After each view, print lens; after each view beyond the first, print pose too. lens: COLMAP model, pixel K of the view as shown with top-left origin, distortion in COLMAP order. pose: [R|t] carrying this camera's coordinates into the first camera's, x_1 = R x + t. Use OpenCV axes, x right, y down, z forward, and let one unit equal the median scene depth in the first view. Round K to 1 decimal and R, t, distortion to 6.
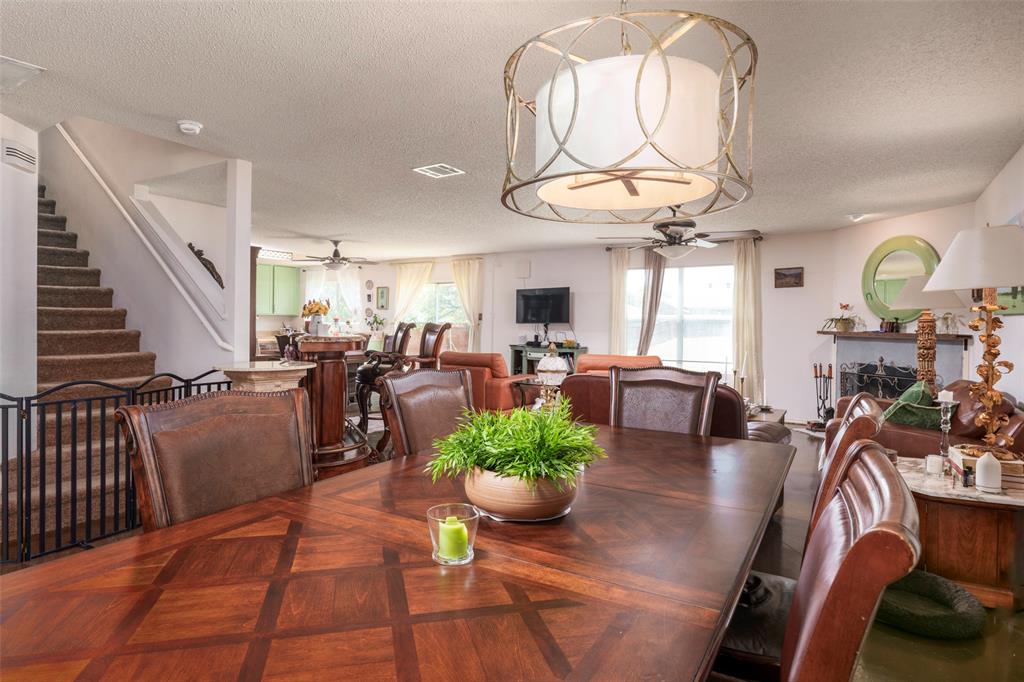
lens RADIAL K [[598.3, 0, 511.1], [0, 598.3, 334.5], [0, 0, 1]] dist [0.002145, 0.000188]
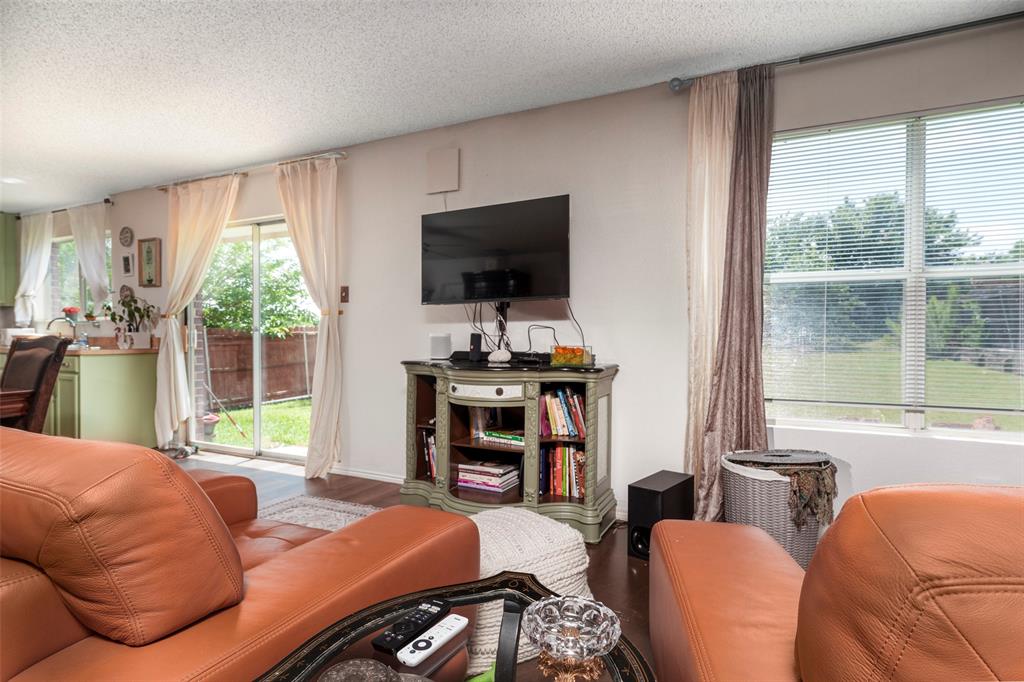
lens RADIAL K [[528.2, 0, 514.2], [0, 528.2, 344.2], [0, 0, 1]] dist [0.004011, 0.000524]
pose [[0.992732, -0.004135, 0.120276, 0.025966], [0.004897, 0.999970, -0.006038, 0.009252], [-0.120247, 0.006583, 0.992722, 0.657358]]
